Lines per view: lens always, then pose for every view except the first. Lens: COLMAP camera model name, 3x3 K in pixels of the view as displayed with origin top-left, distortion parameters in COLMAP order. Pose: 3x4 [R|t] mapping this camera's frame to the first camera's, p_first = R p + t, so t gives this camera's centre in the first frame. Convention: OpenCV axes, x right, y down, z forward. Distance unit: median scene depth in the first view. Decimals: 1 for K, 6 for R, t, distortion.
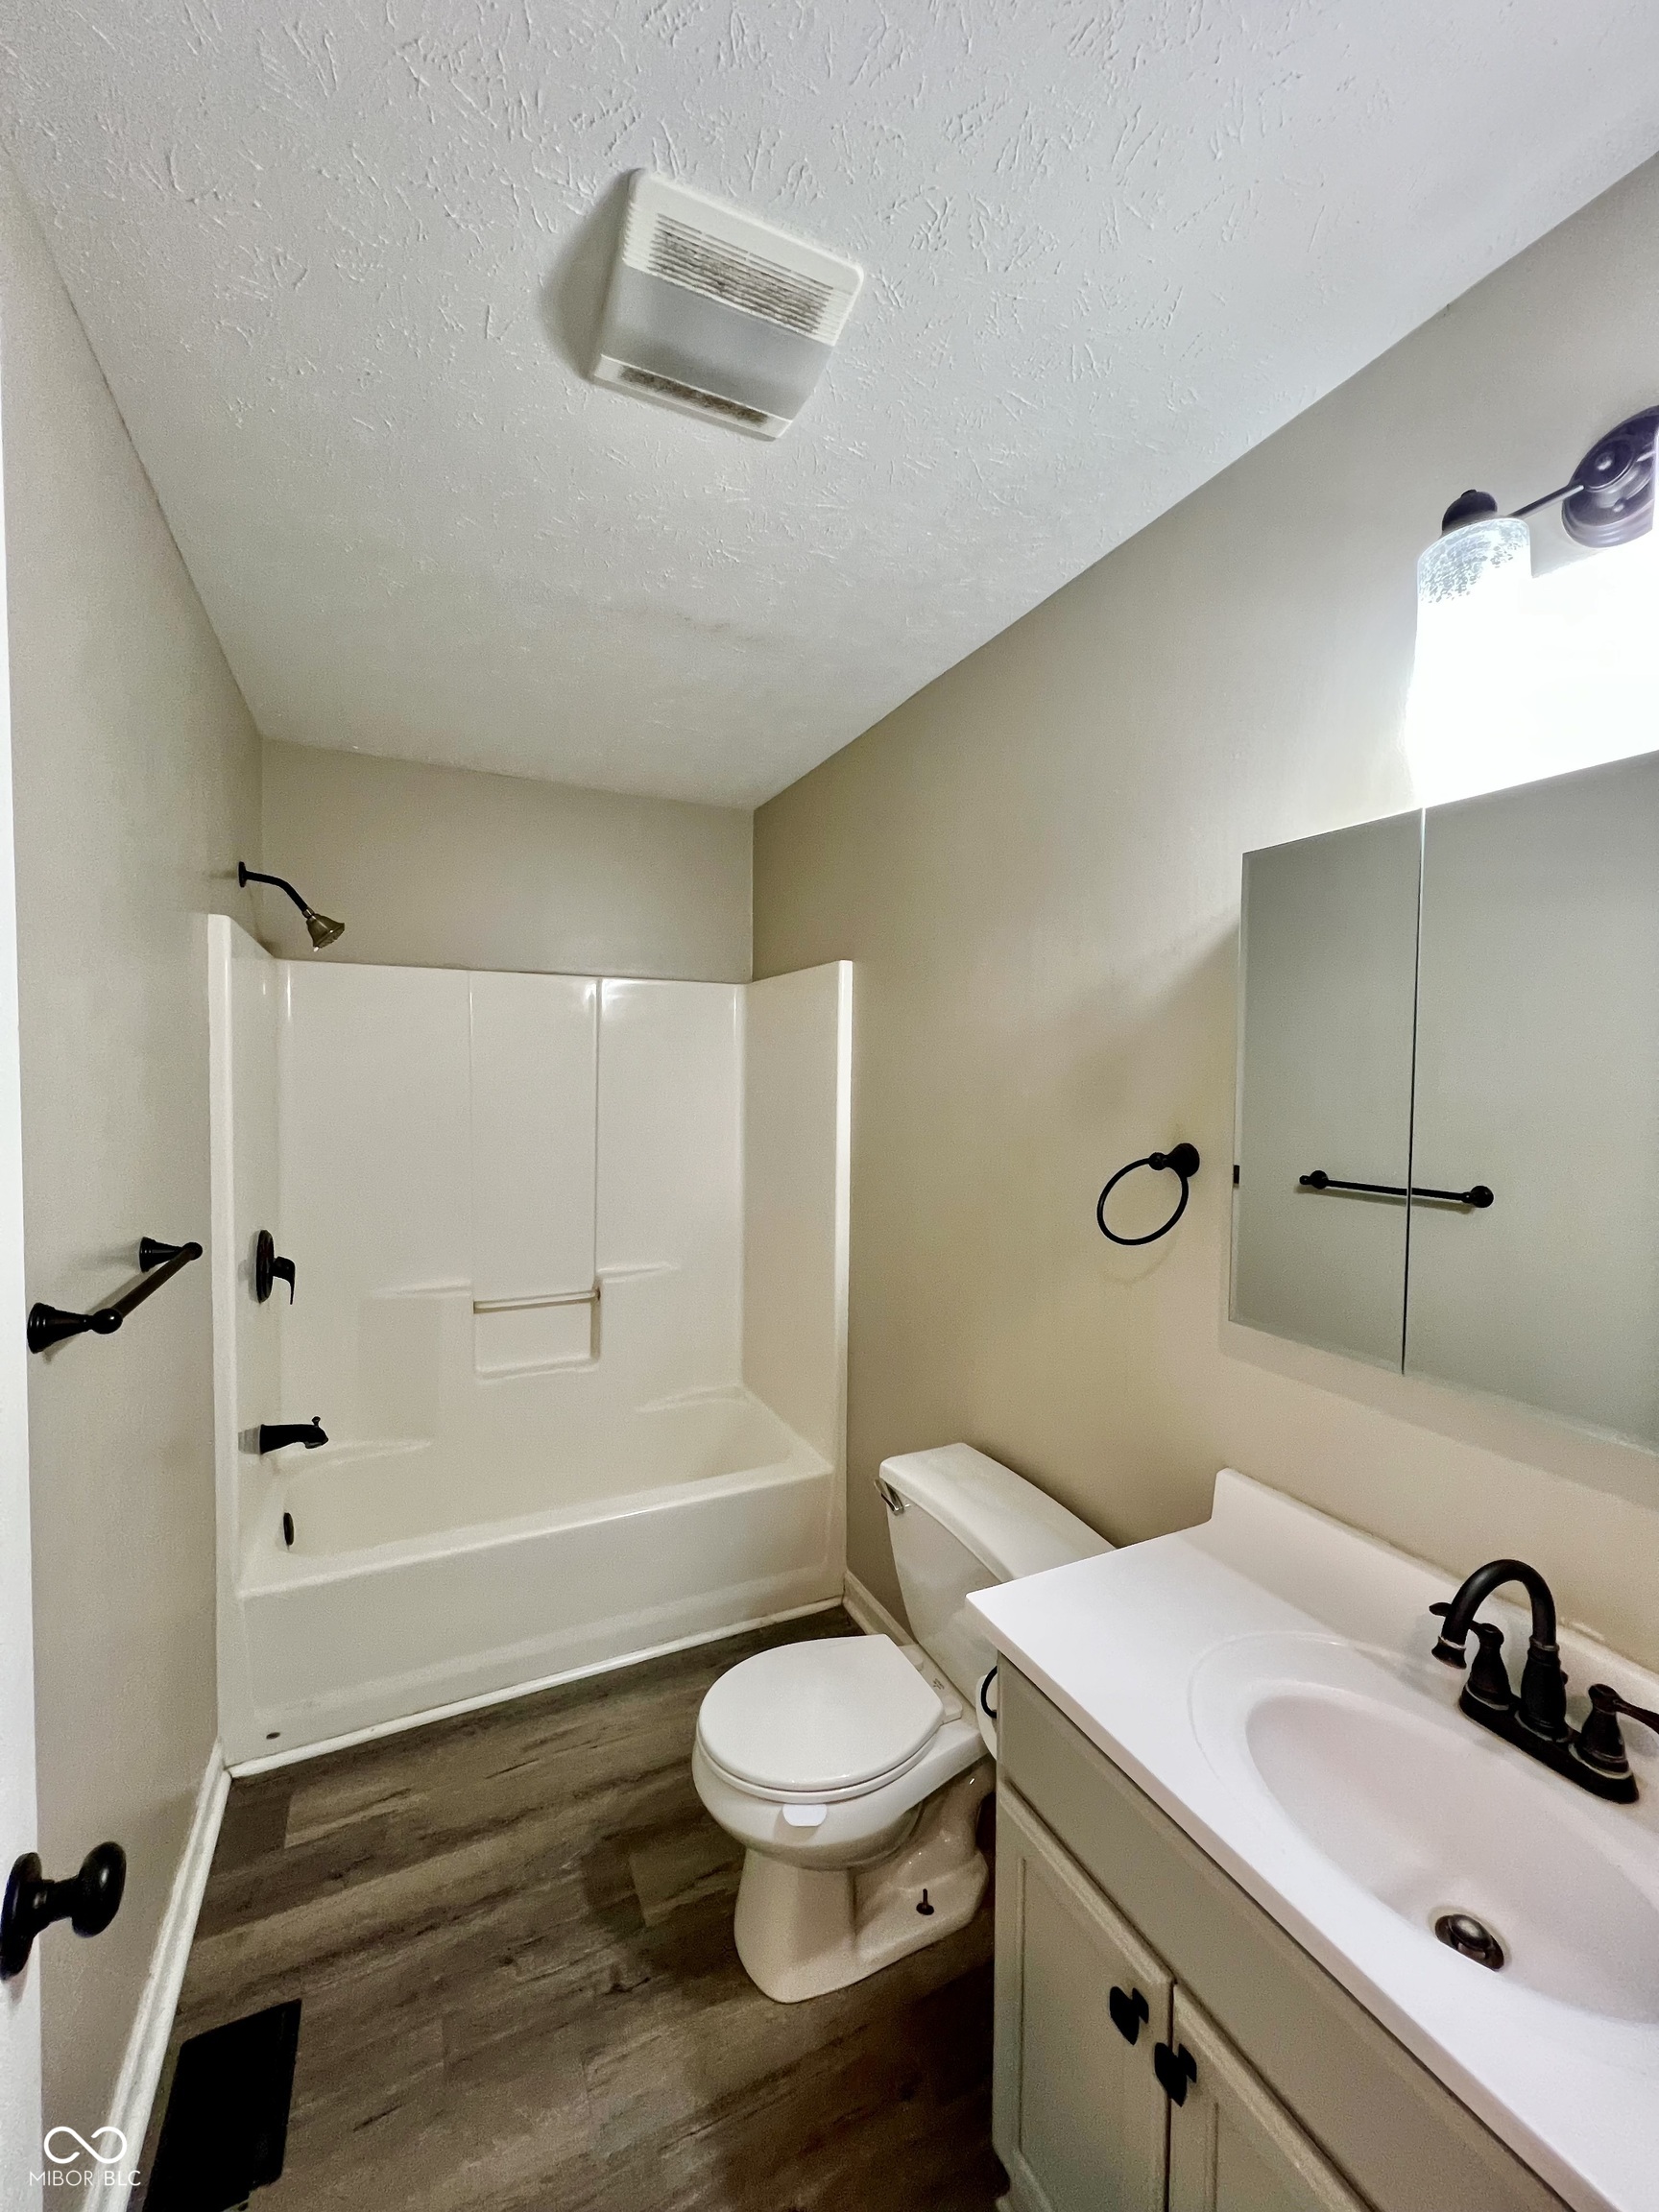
lens RADIAL K [[882.8, 0, 835.4], [0, 882.8, 1104.8], [0, 0, 1]] dist [-0.000830, 0.000477]
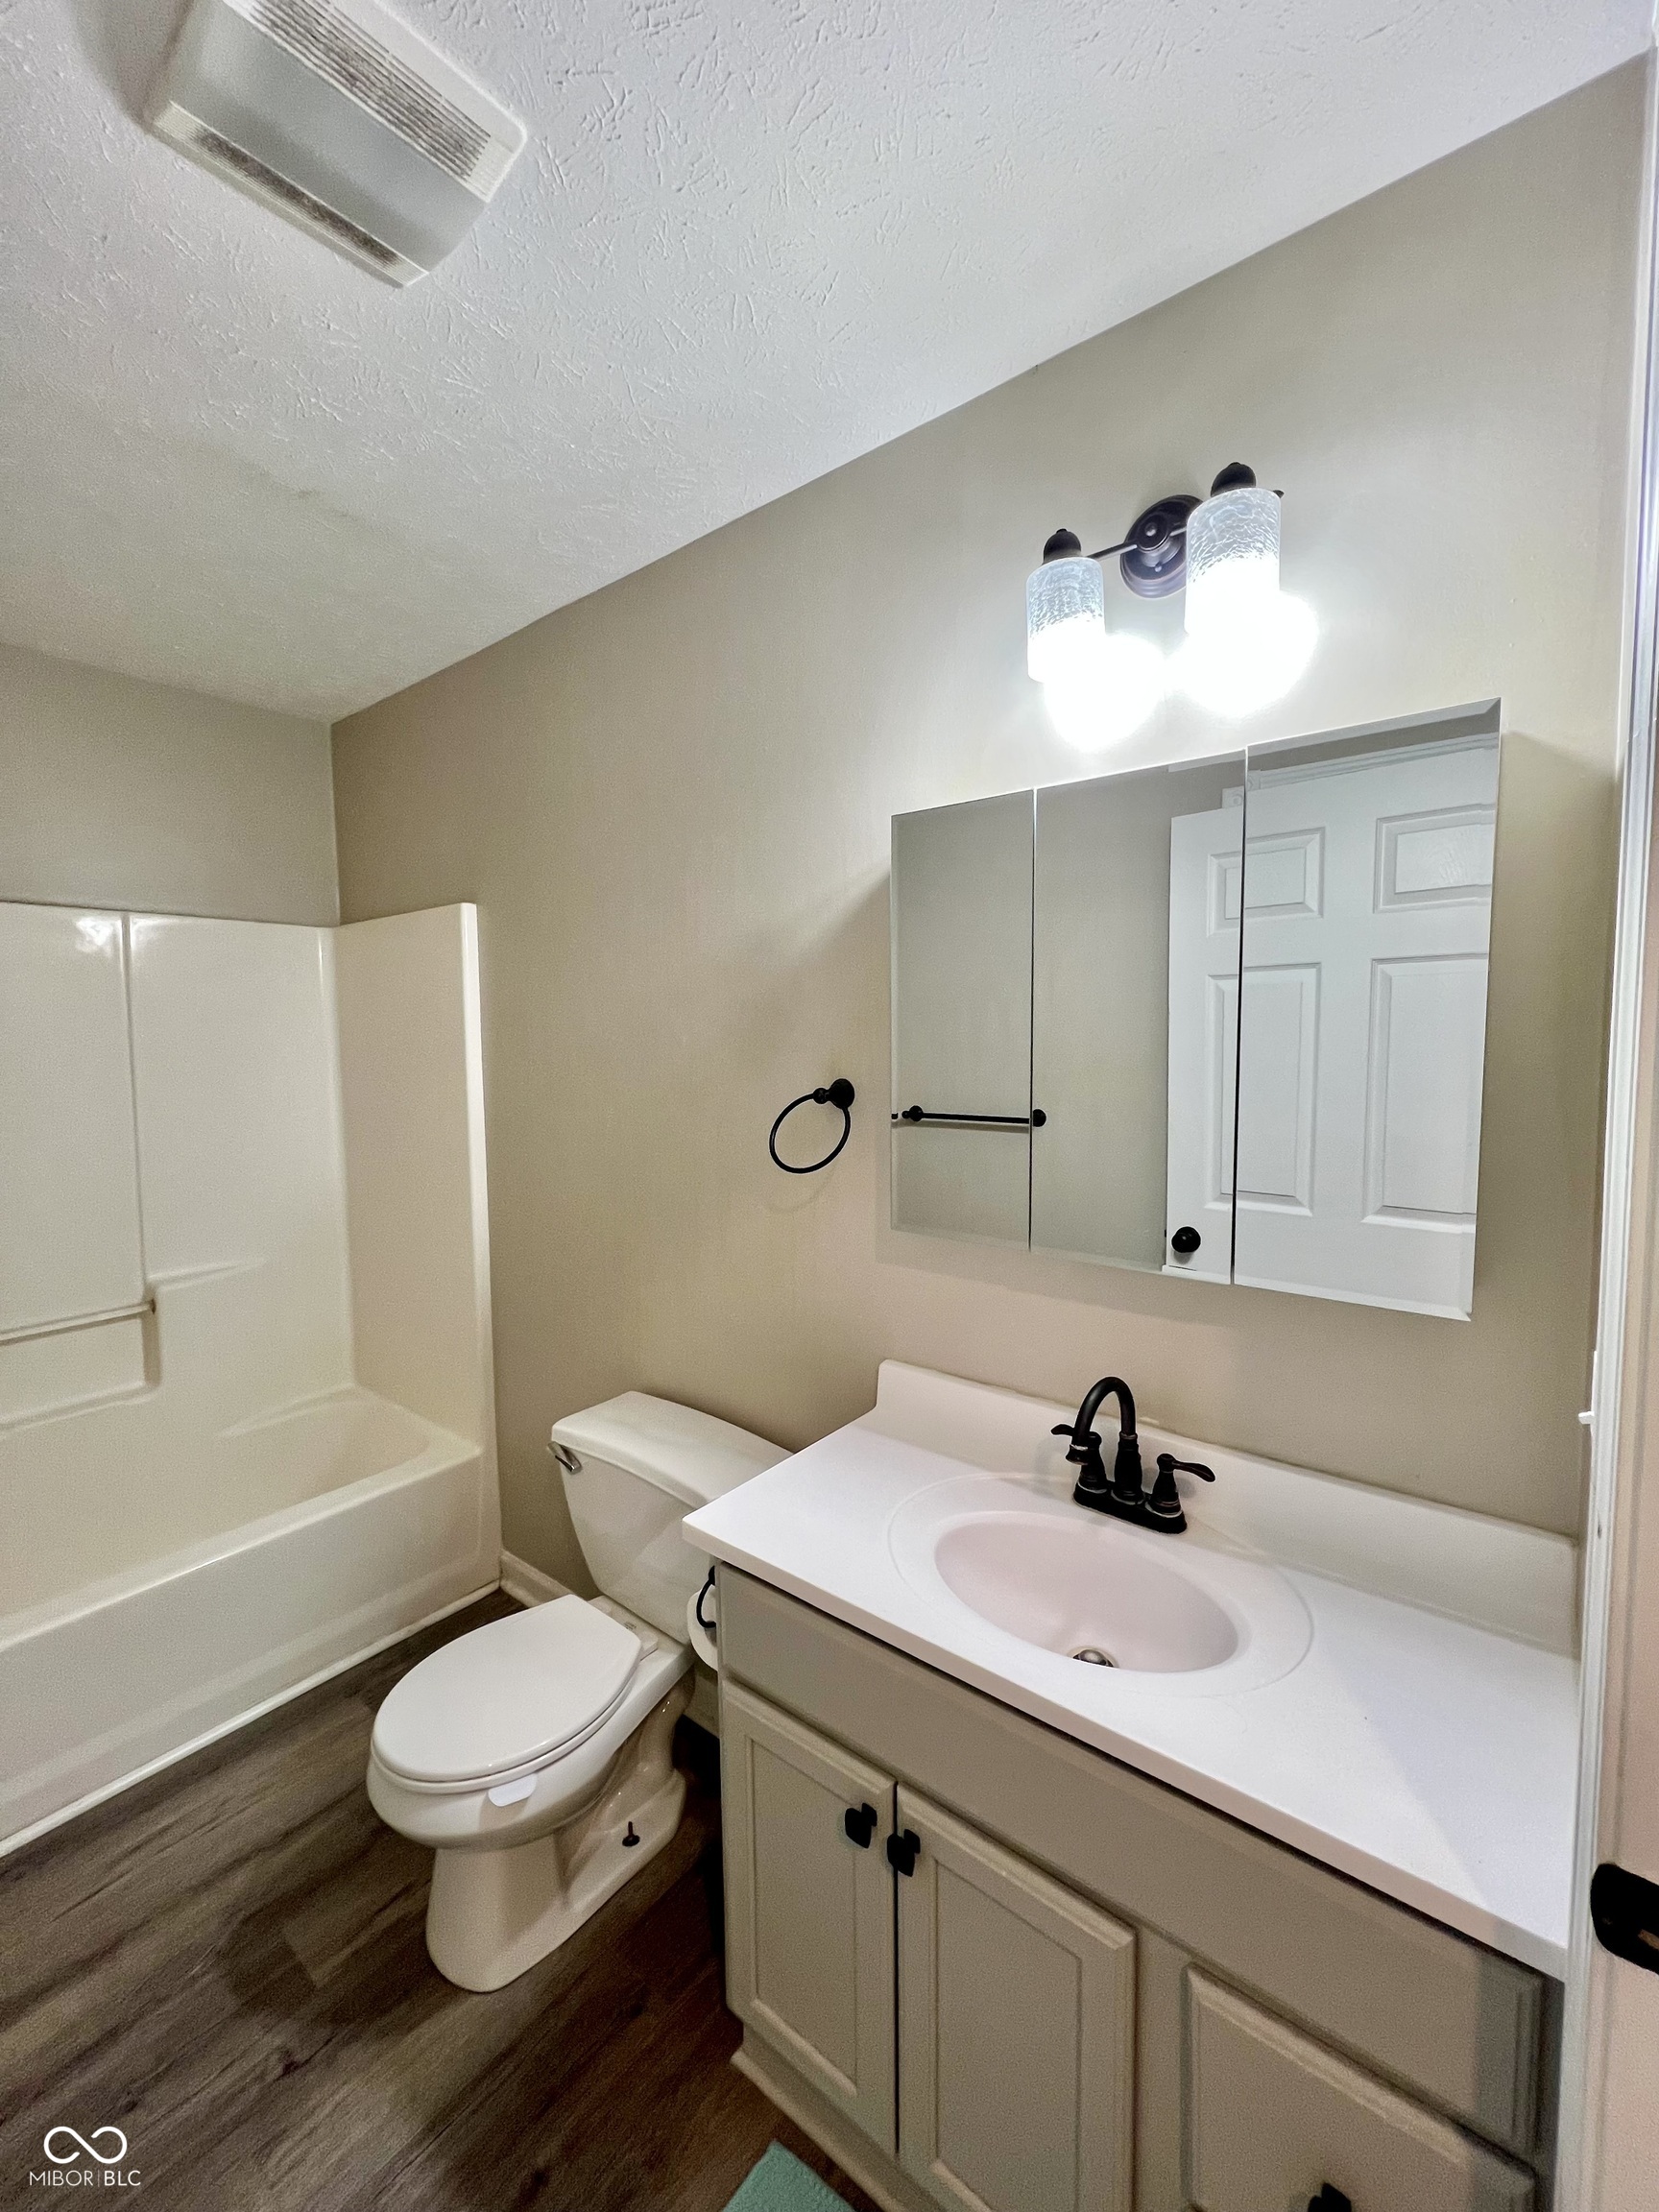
lens RADIAL K [[888.8, 0, 829.5], [0, 888.8, 1106.0], [0, 0, 1]] dist [0.001595, 0.000078]
pose [[0.901825, -0.052386, 0.428915, -0.091622], [0.033490, 0.998112, 0.051490, 0.018302], [-0.430802, -0.032071, 0.901876, -0.000166]]
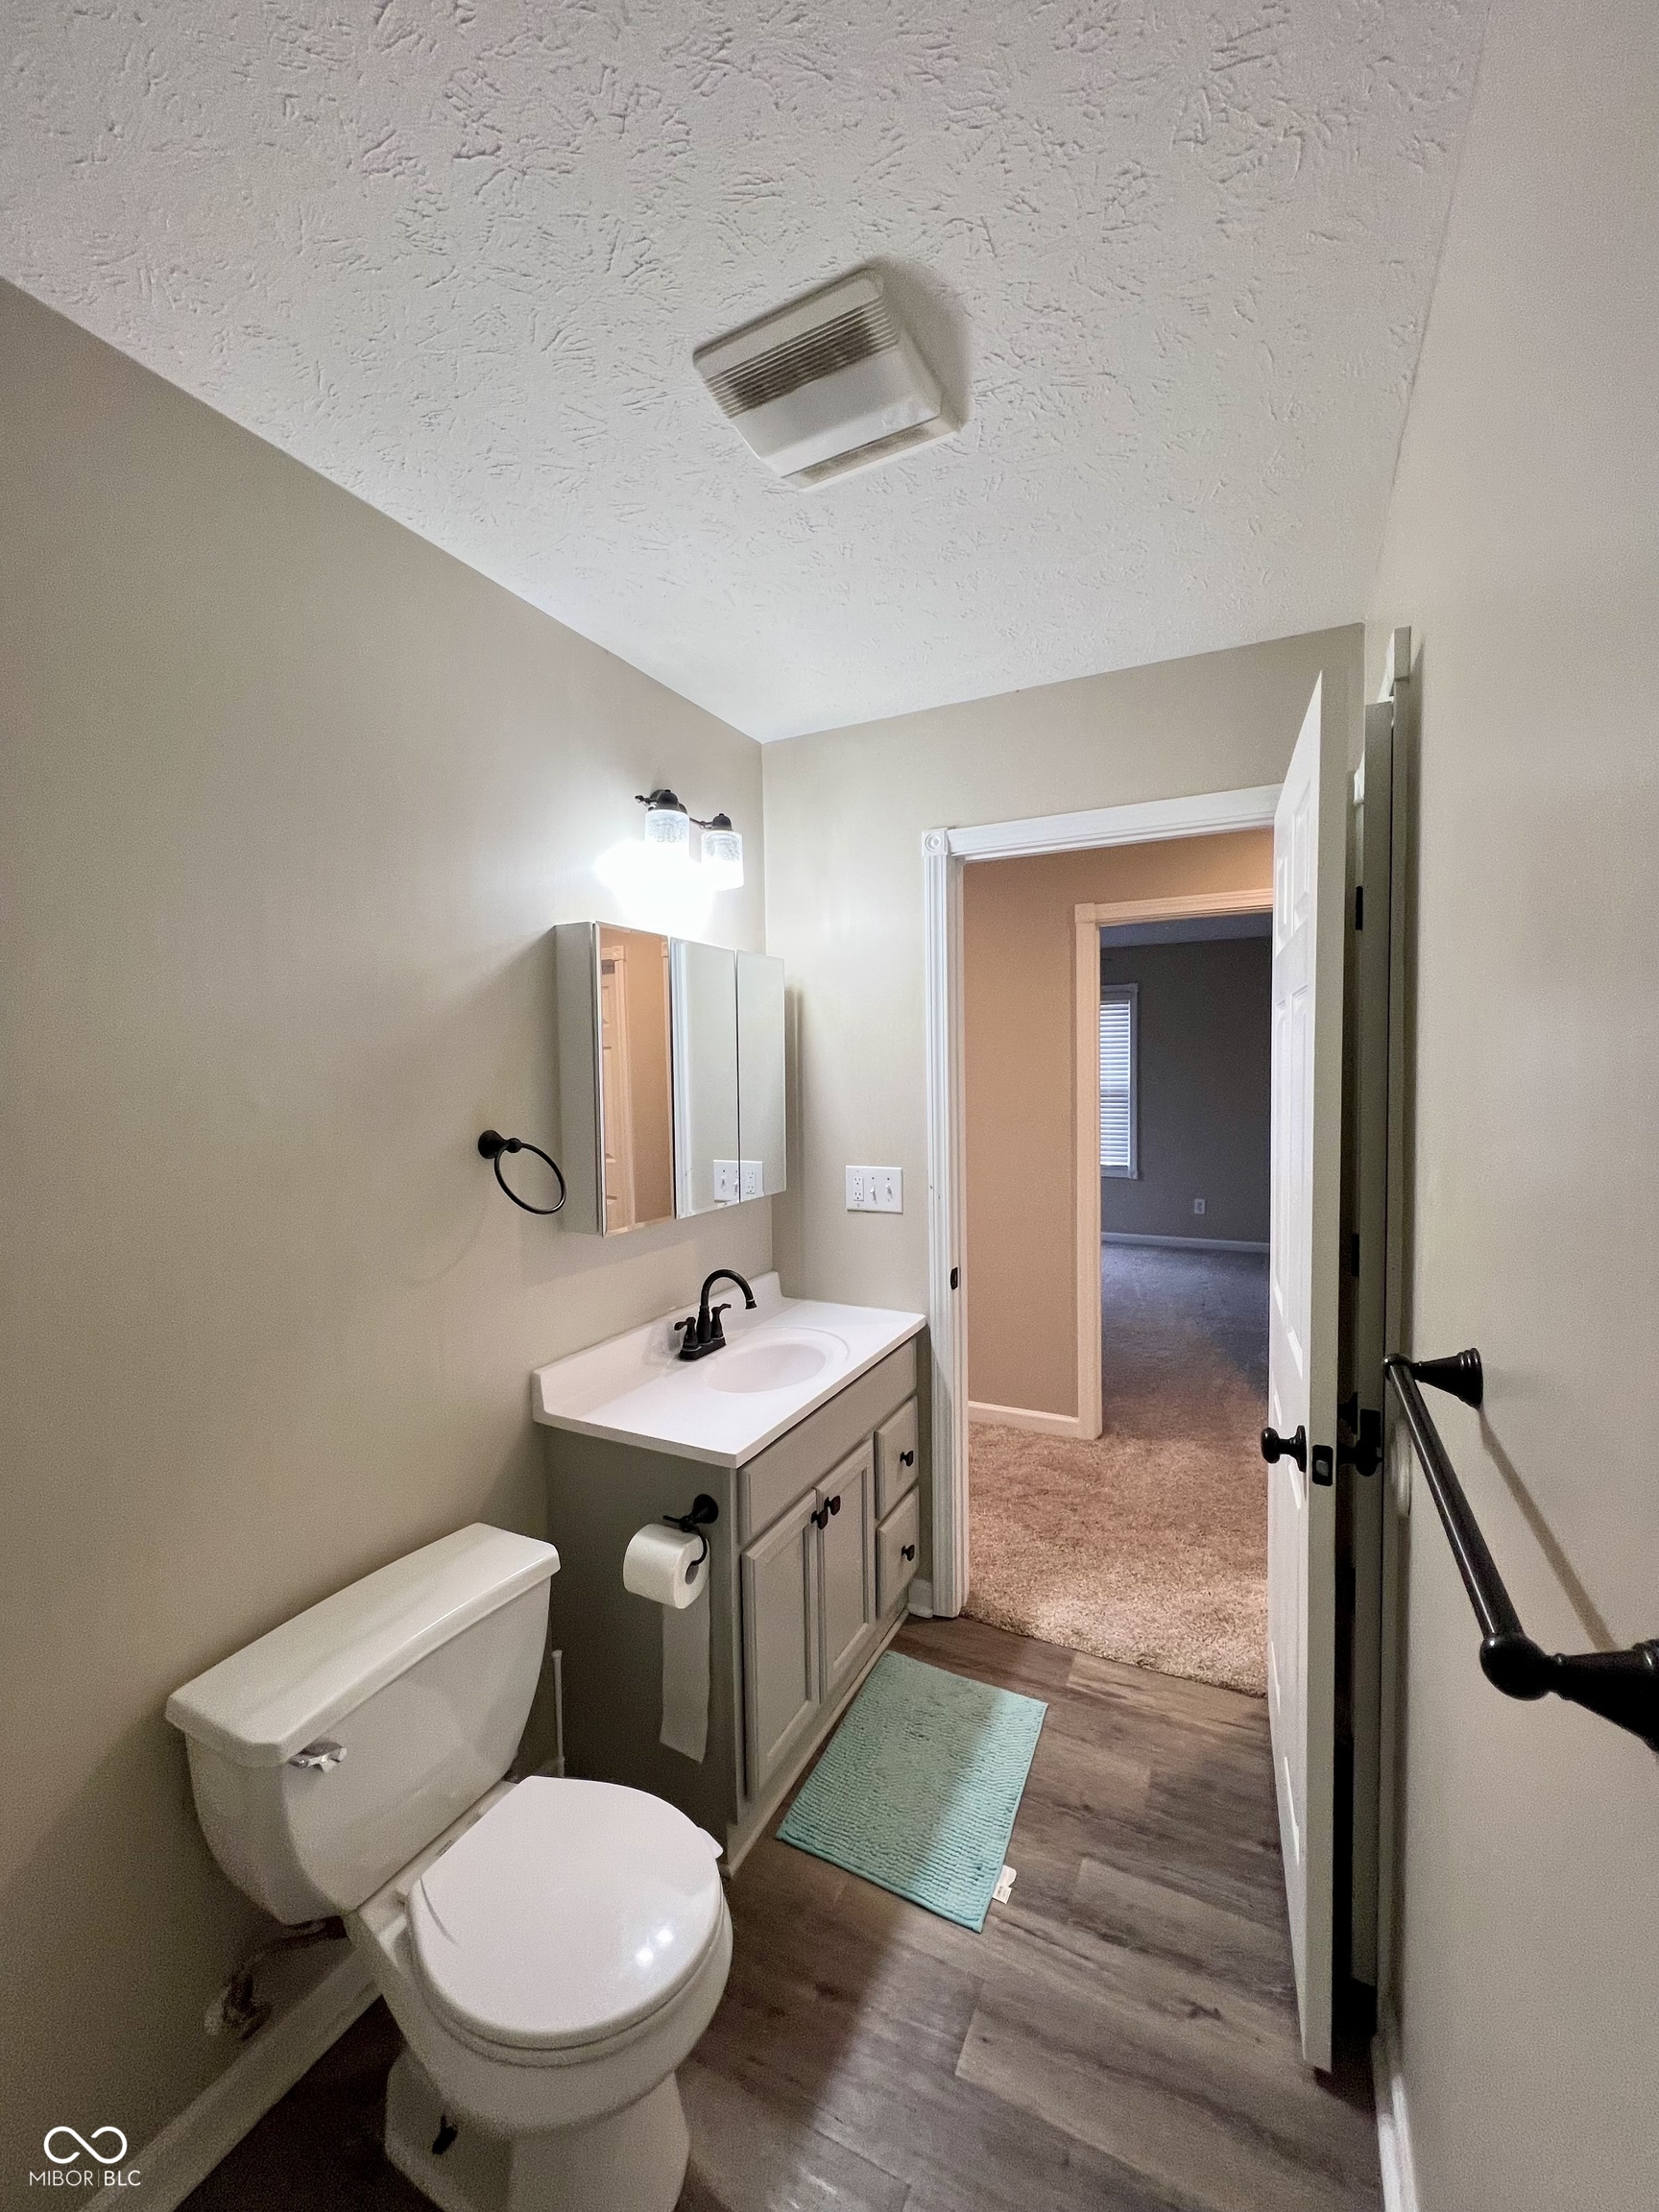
lens RADIAL K [[888.8, 0, 829.5], [0, 888.8, 1106.0], [0, 0, 1]] dist [0.001595, 0.000078]
pose [[-0.606860, -0.033880, 0.794087, -0.771737], [0.040008, 0.996522, 0.073092, -0.054112], [-0.793802, 0.076126, -0.603394, 1.278272]]
